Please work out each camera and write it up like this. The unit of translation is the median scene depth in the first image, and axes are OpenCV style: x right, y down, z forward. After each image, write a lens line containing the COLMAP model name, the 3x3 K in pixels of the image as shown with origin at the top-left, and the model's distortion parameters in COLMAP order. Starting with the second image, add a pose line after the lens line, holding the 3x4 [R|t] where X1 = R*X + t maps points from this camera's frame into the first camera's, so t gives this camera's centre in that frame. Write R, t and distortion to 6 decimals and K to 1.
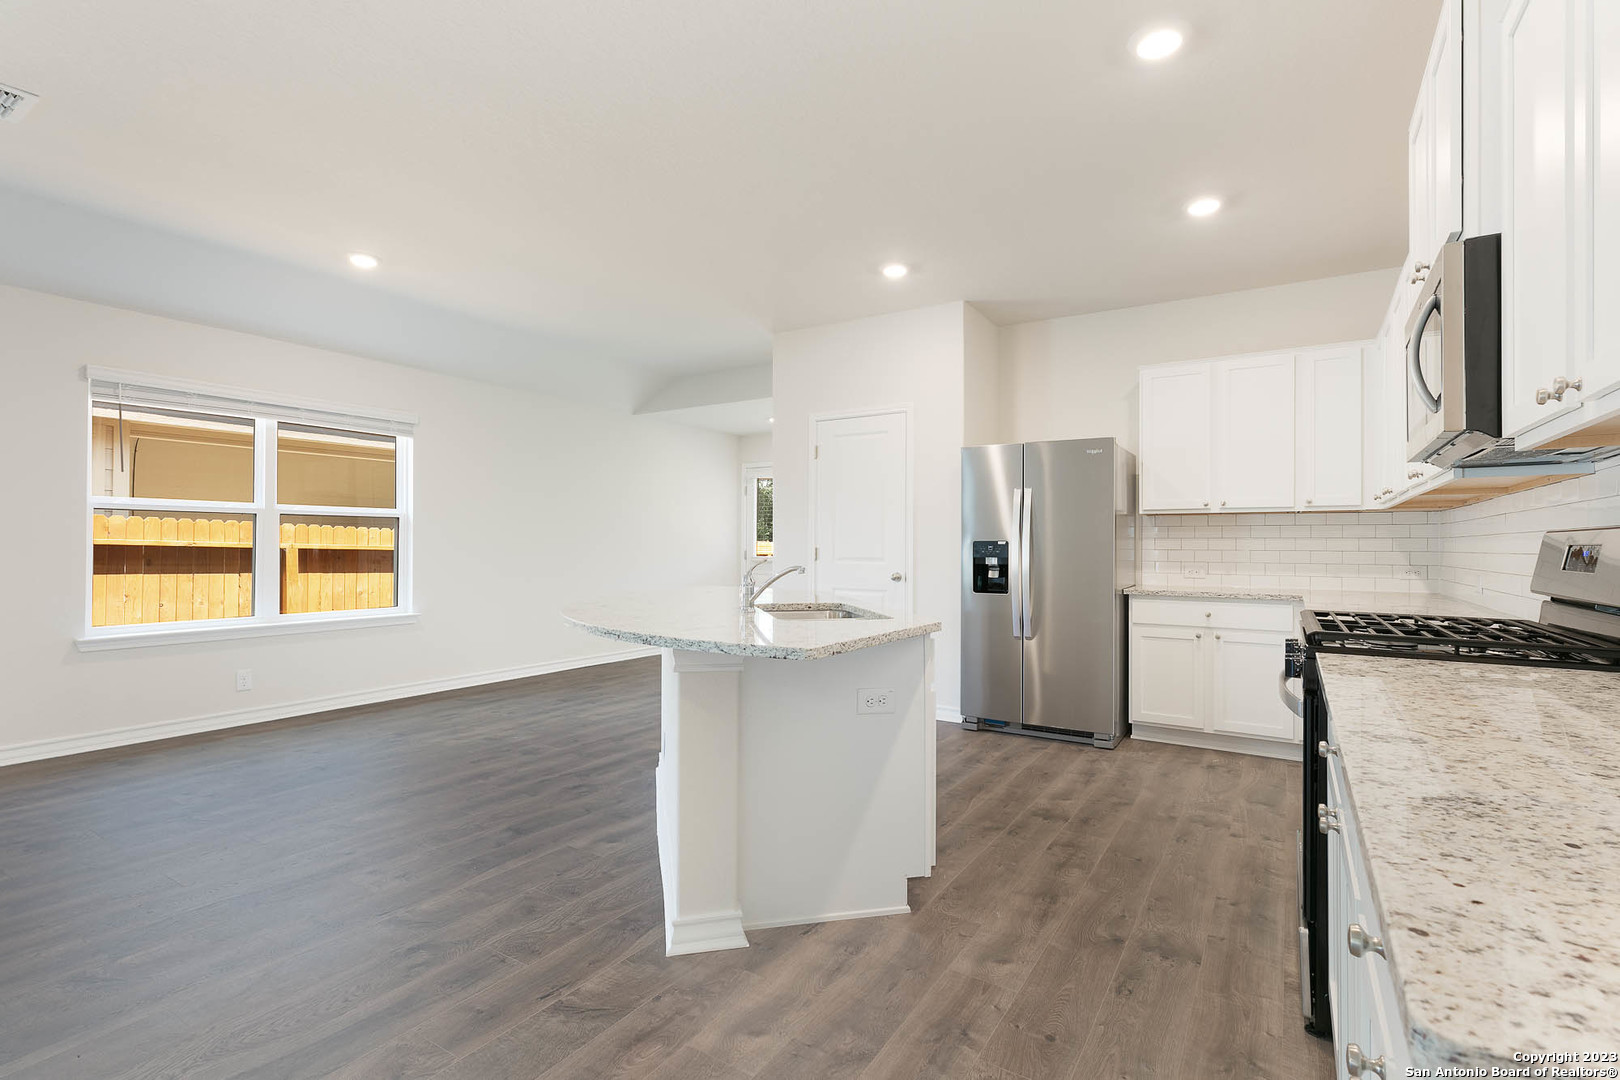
lens RADIAL K [[760.6, 0, 807.1], [0, 760.6, 544.3], [0, 0, 1]] dist [-0.001900, 0.000195]
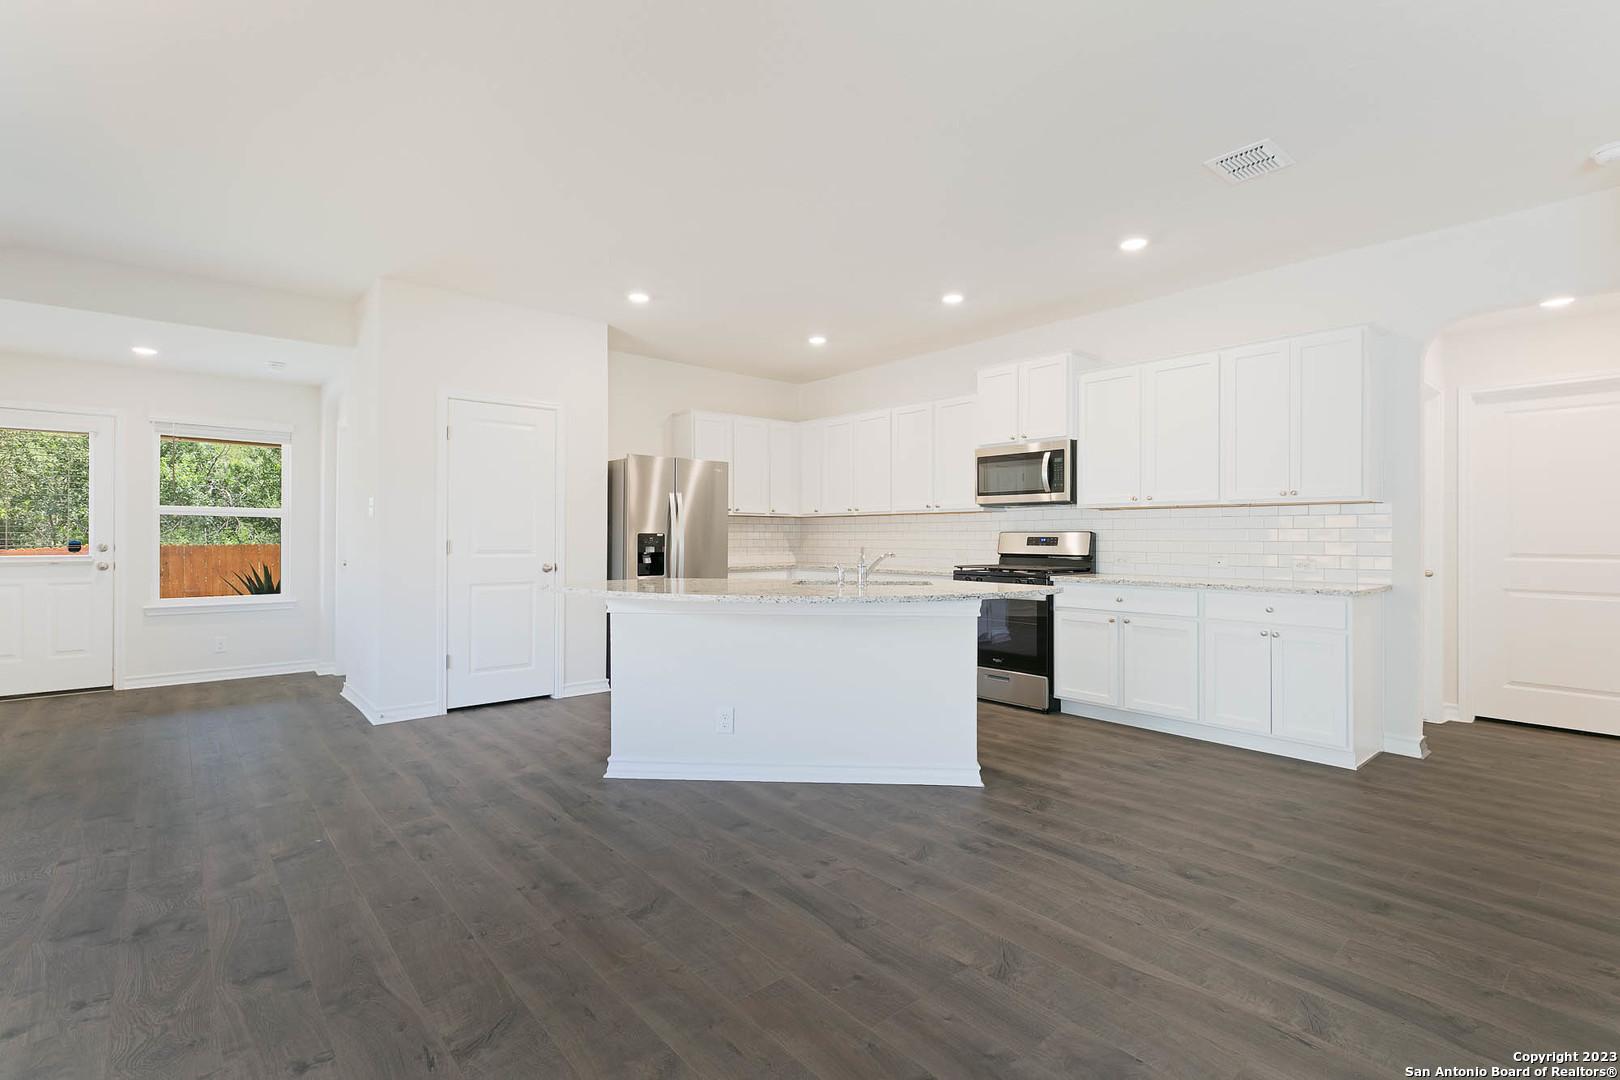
lens RADIAL K [[760.6, 0, 806.0], [0, 760.6, 533.9], [0, 0, 1]] dist [-0.001900, 0.000195]
pose [[0.285404, -0.001090, 0.958407, -1.110440], [0.001234, 0.999999, 0.000770, -0.005793], [-0.958407, 0.000963, 0.285405, 0.531886]]
